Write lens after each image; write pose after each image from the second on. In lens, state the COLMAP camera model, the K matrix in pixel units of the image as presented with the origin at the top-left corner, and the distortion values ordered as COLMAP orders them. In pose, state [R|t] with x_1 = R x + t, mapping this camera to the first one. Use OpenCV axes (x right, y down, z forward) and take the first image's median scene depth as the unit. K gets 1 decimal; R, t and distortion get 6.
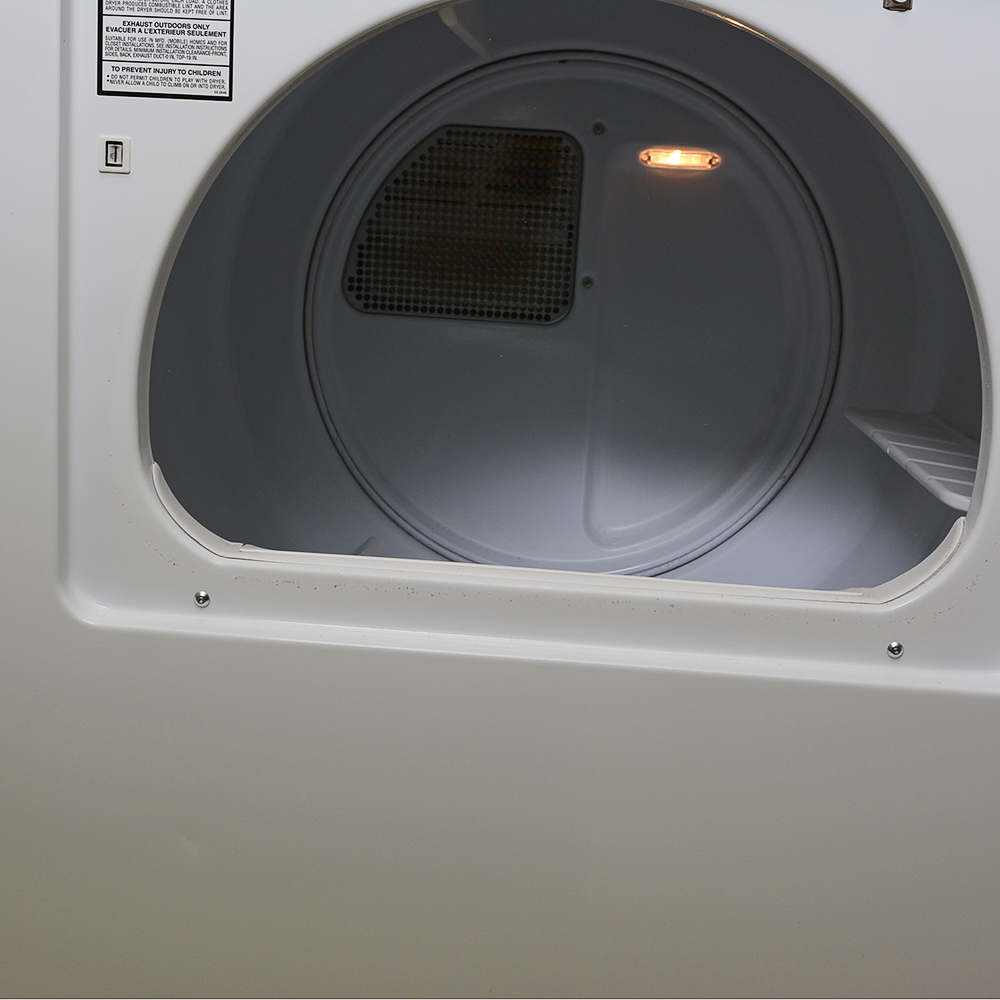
lens RADIAL K [[1598.2, 0, 499.0], [0, 1598.2, 501.7], [0, 0, 1]] dist [-0.027832, 0.000000]
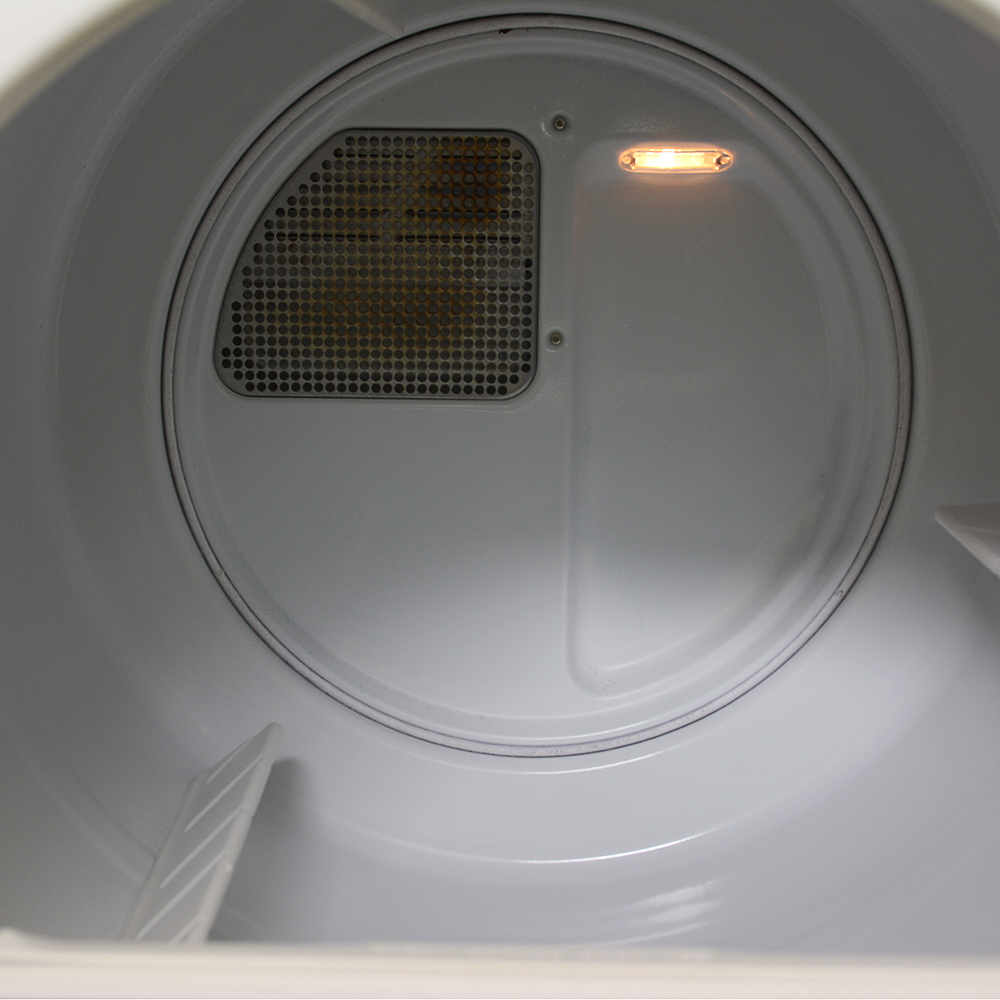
lens RADIAL K [[1598.2, 0, 501.2], [0, 1598.2, 498.2], [0, 0, 1]] dist [-0.027832, 0.000000]
pose [[0.998219, -0.055894, 0.020835, 0.012073], [0.055385, 0.998171, 0.024226, -0.084936], [-0.022151, -0.023029, 0.999489, 0.283879]]
